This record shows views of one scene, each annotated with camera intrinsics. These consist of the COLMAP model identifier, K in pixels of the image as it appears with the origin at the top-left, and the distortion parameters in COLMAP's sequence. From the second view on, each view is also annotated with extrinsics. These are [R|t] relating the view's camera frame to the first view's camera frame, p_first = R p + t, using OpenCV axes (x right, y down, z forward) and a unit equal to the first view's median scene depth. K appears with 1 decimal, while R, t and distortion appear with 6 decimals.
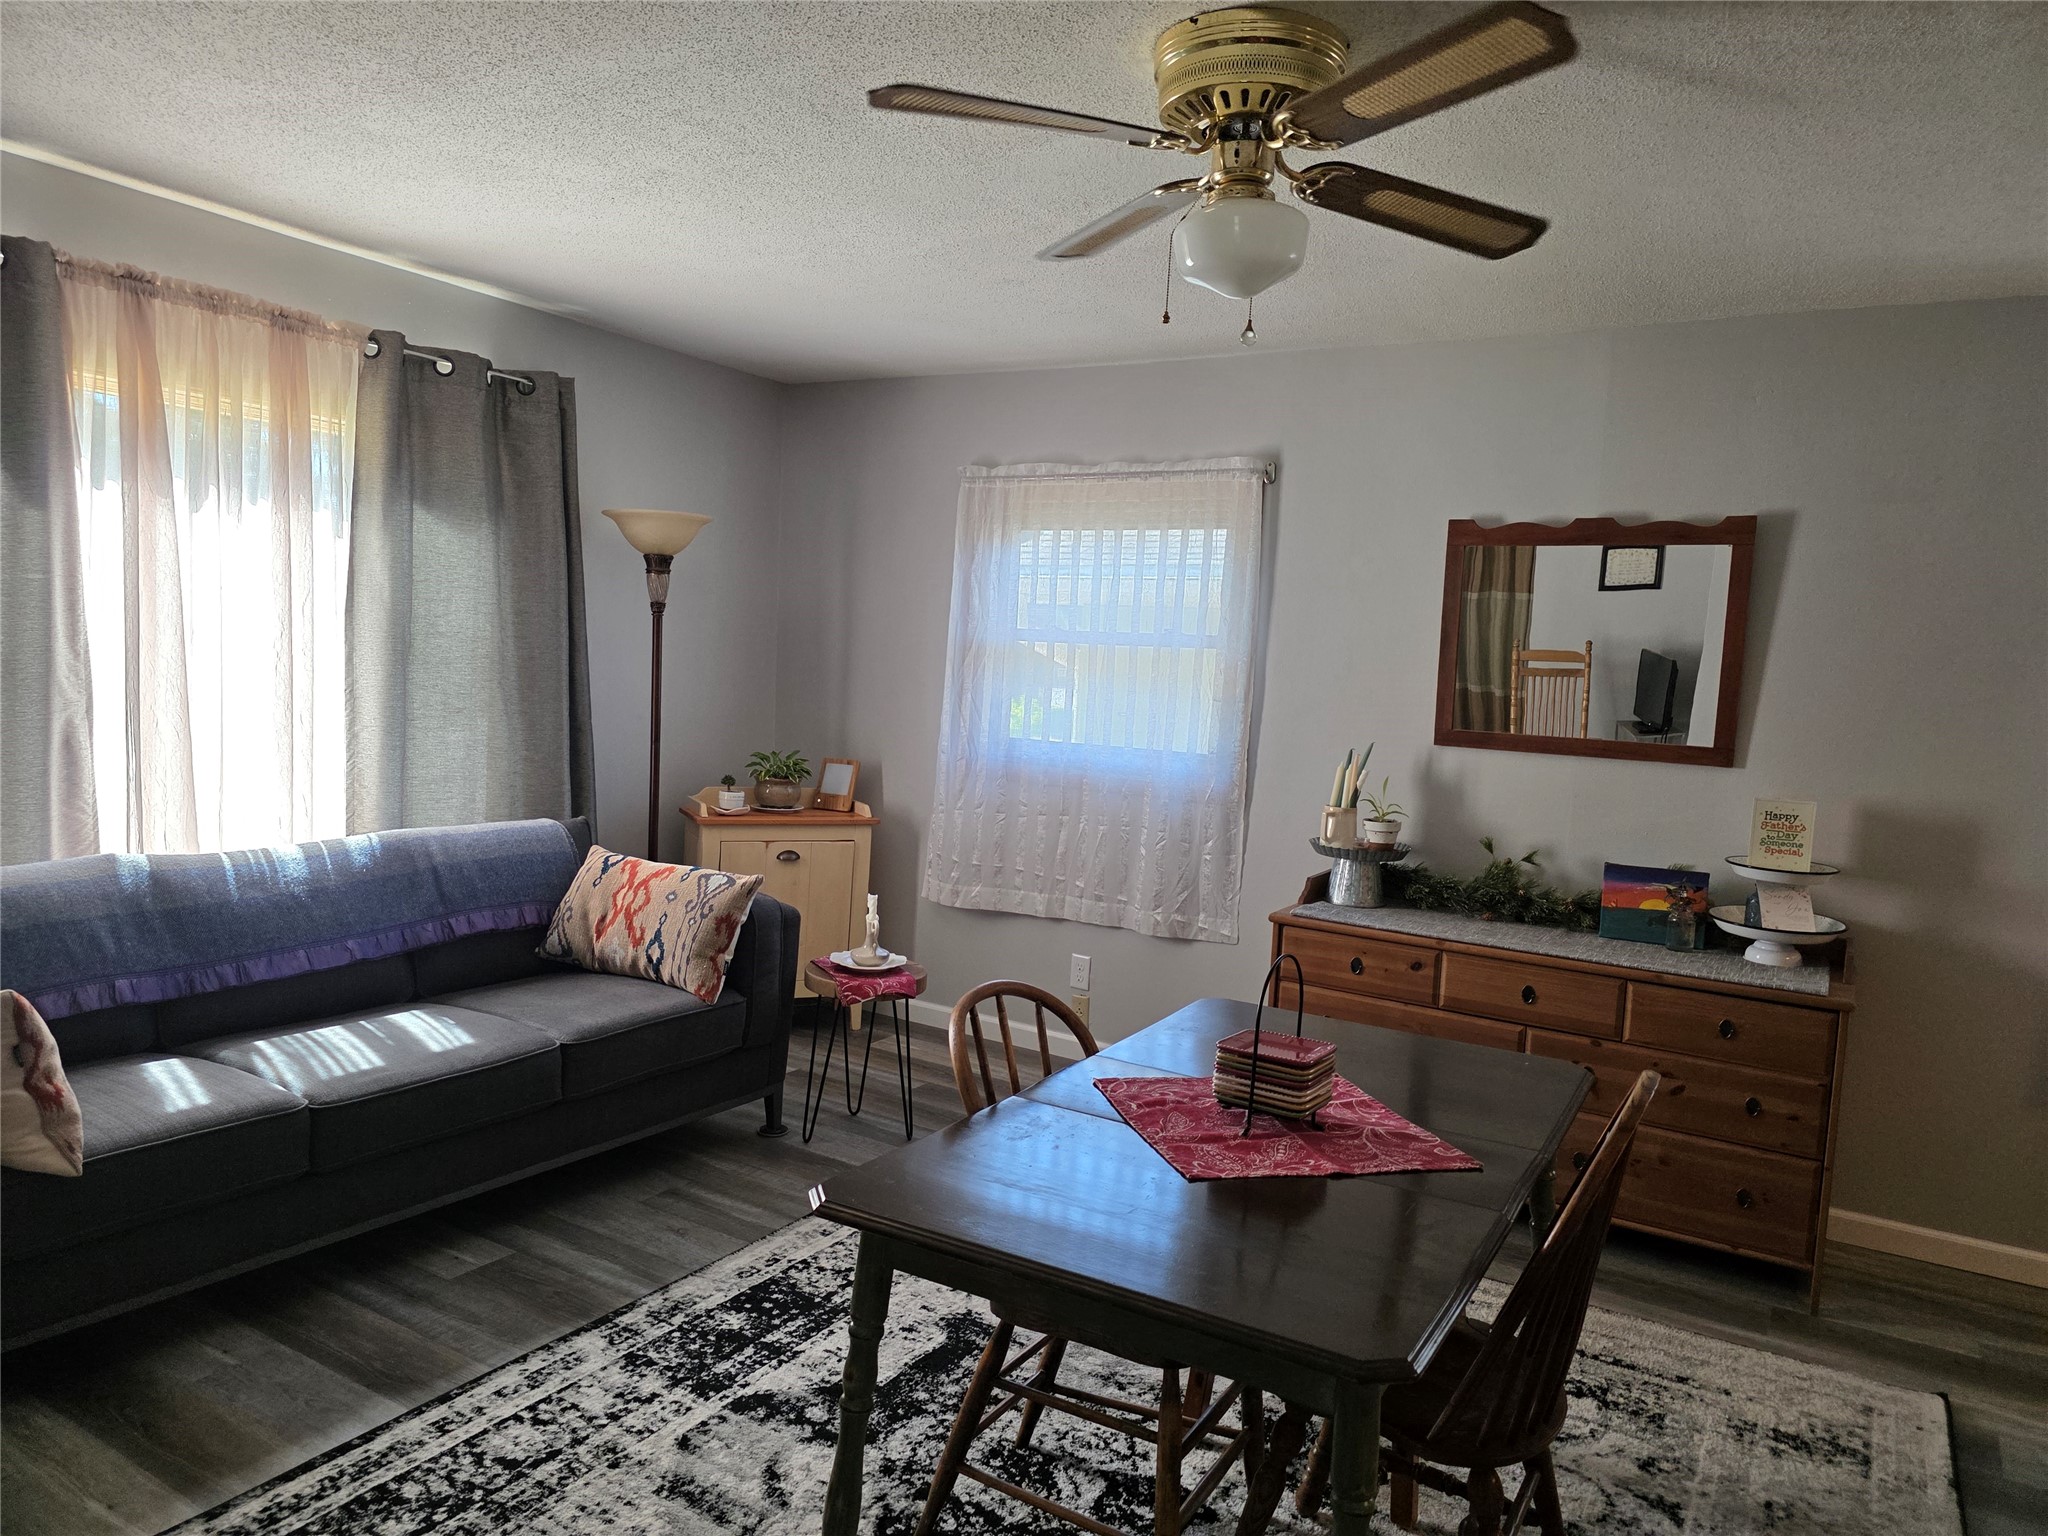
lens RADIAL K [[1375.3, 0, 1056.3], [0, 1375.3, 776.2], [0, 0, 1]] dist [0.007919, -0.003433]
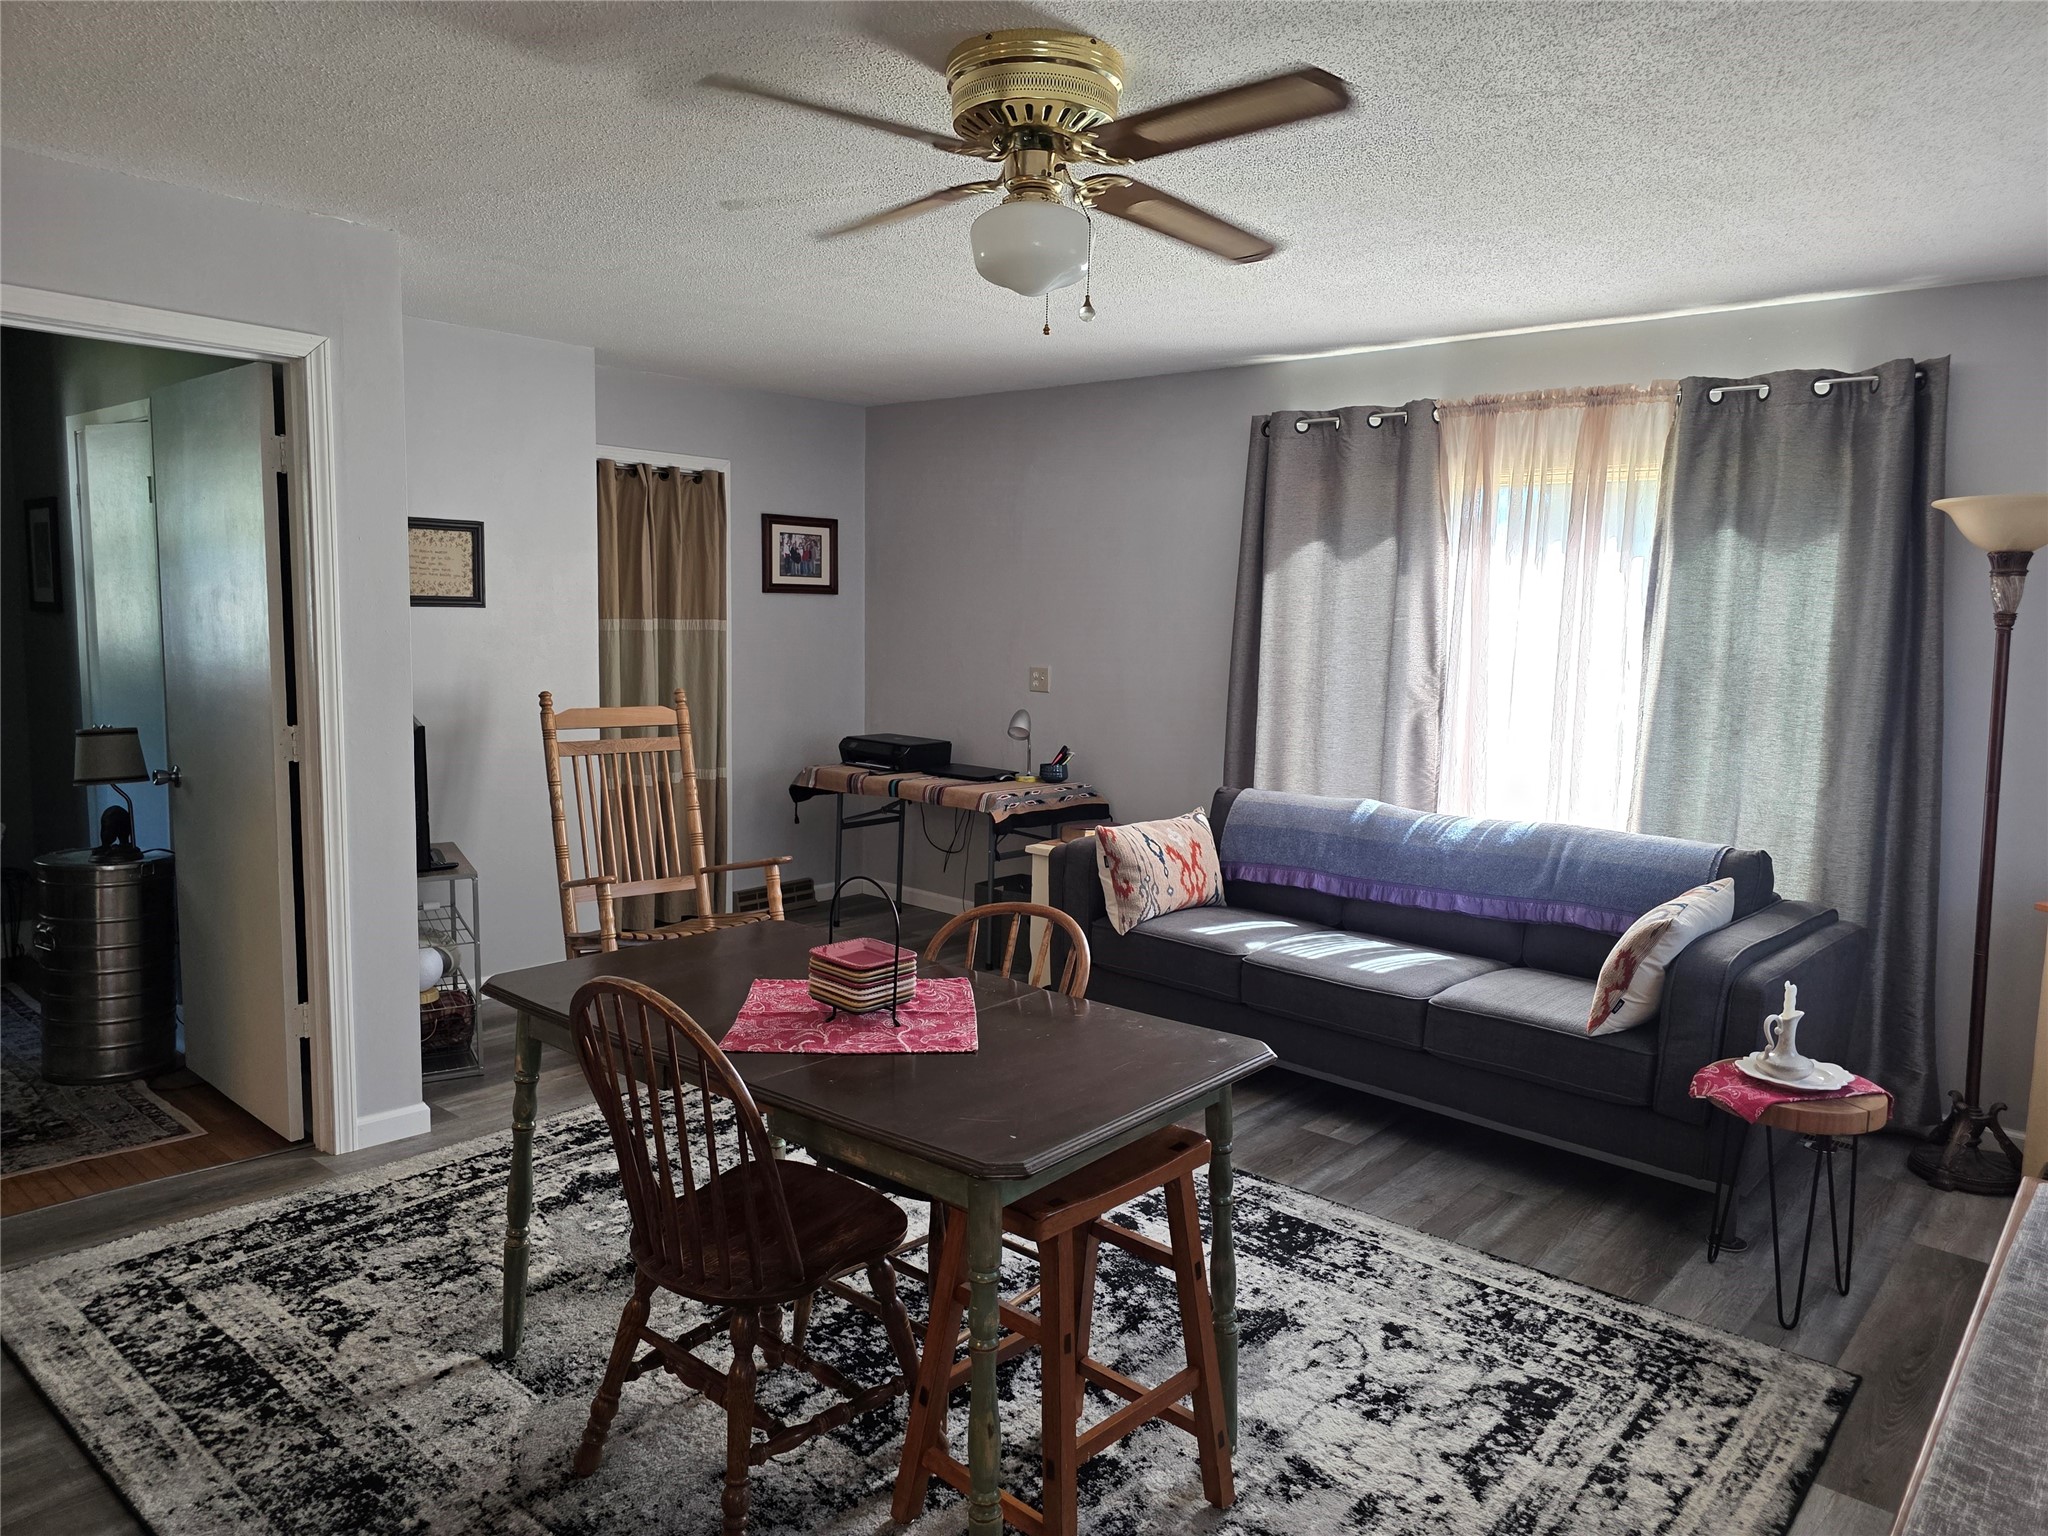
lens RADIAL K [[1372.0, 0, 1011.4], [0, 1372.0, 773.6], [0, 0, 1]] dist [0.064432, -0.067898]
pose [[-0.195296, 0.053829, -0.979266, 0.730589], [-0.123526, 0.989191, 0.079009, -0.036488], [0.972934, 0.136395, -0.186535, 0.751686]]
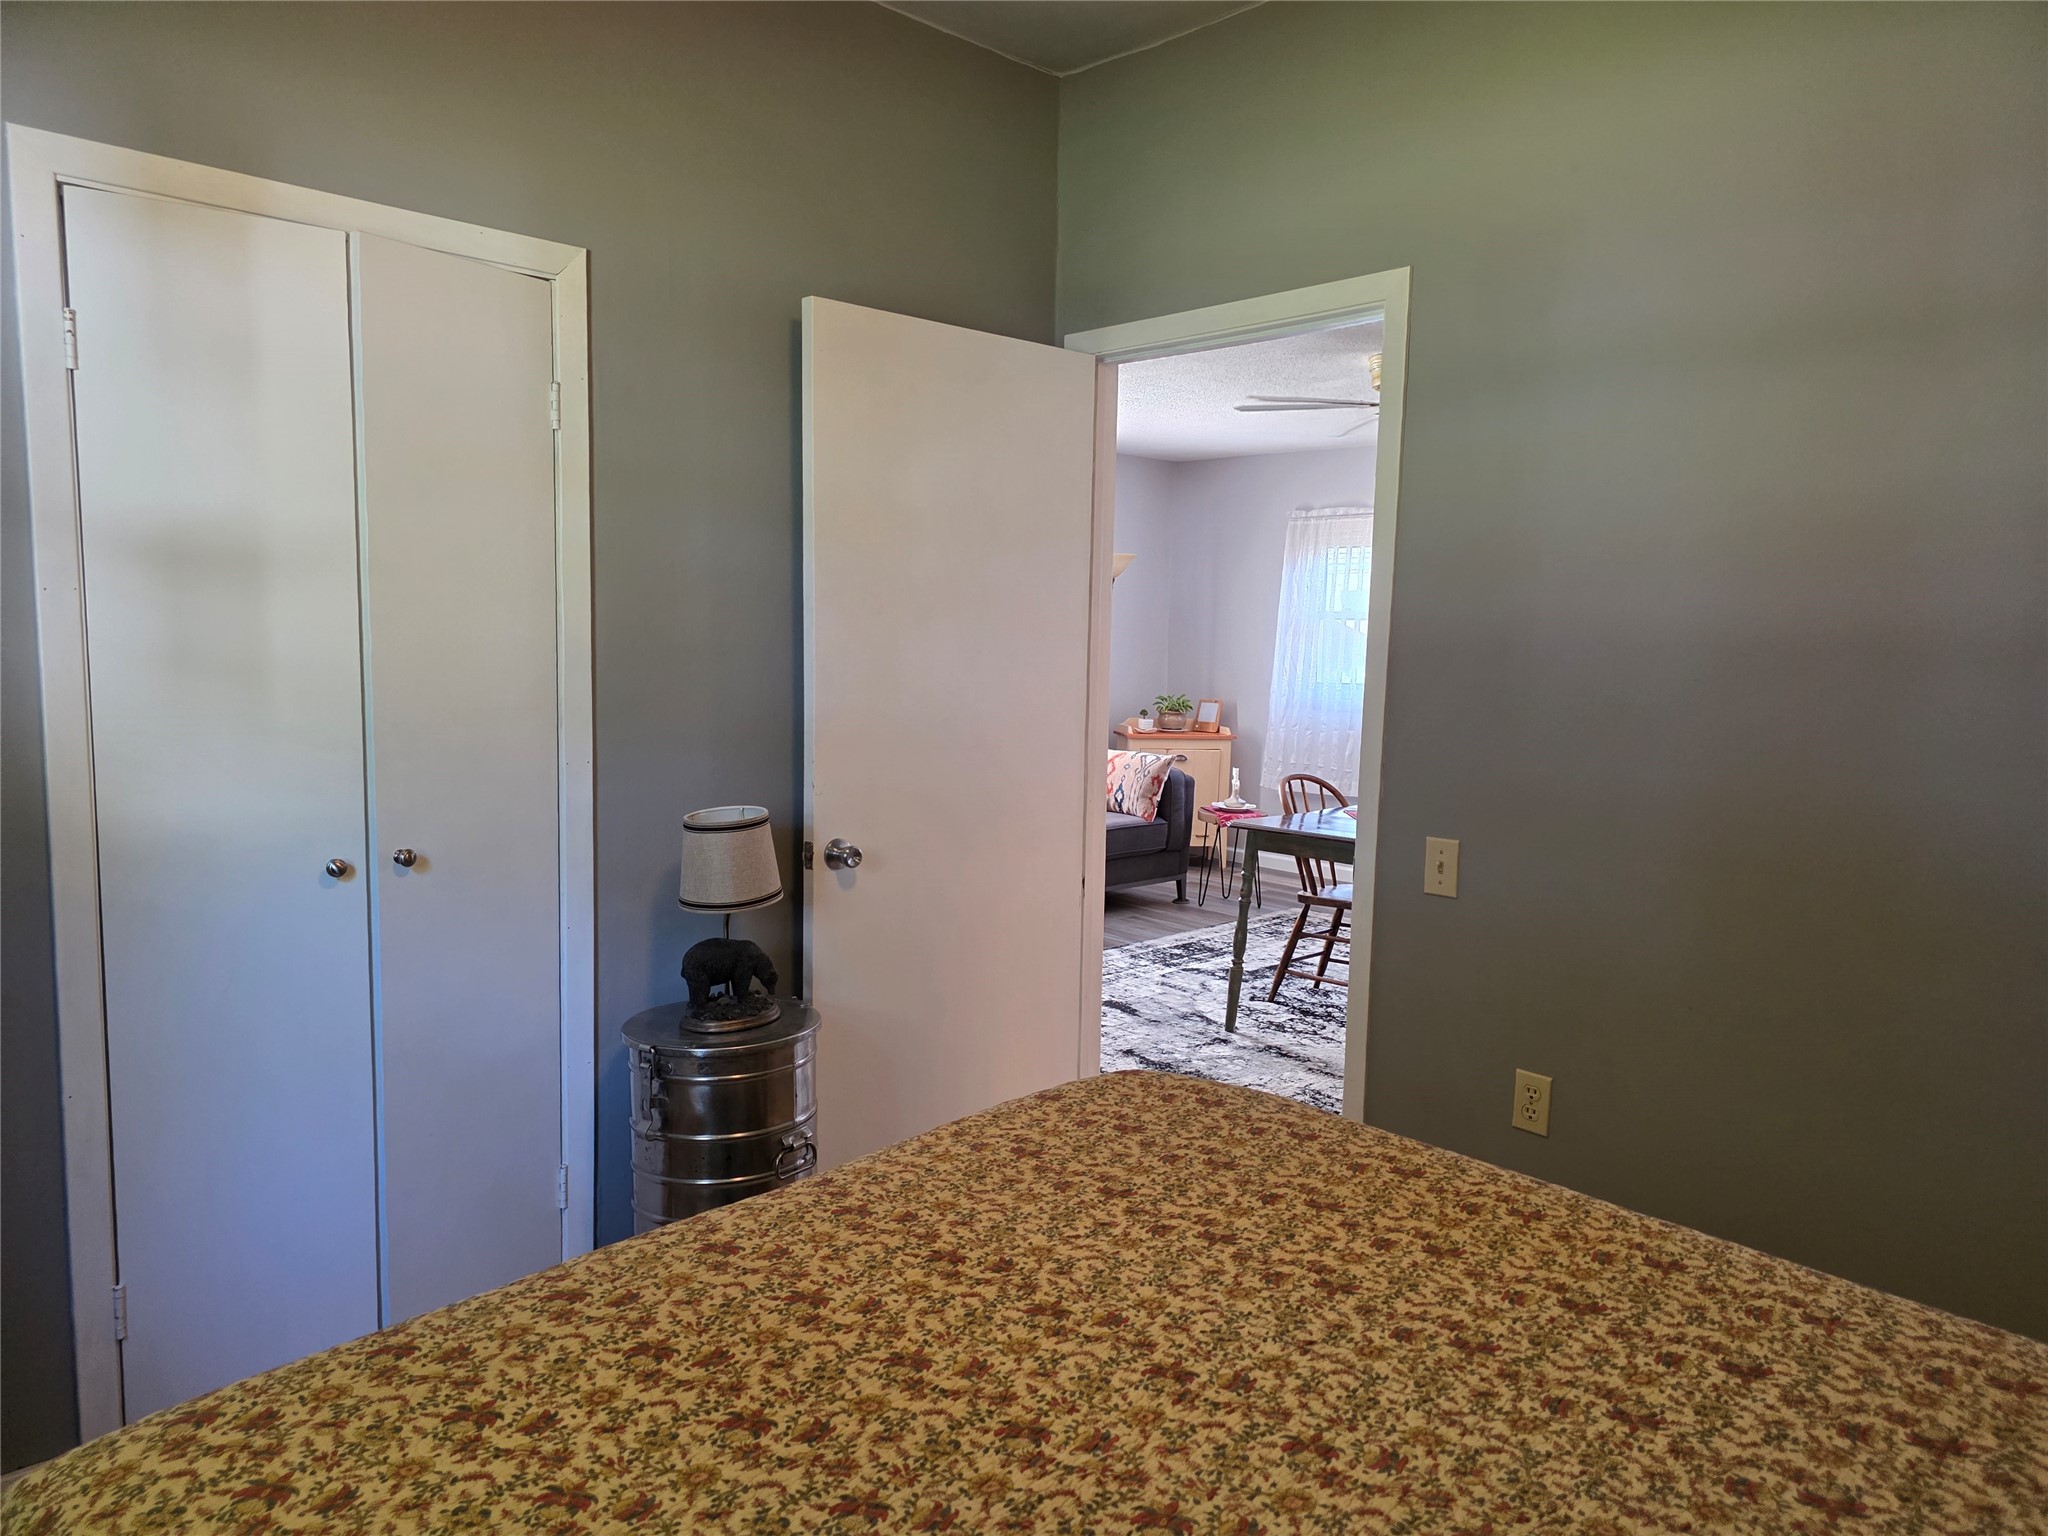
lens RADIAL K [[1405.9, 0, 966.7], [0, 1405.9, 770.8], [0, 0, 1]] dist [0.115970, -0.142760]
pose [[0.955366, -0.007926, -0.295317, 0.076393], [0.009332, 0.999951, 0.003351, 0.085222], [0.295276, -0.005957, 0.955393, -0.890750]]
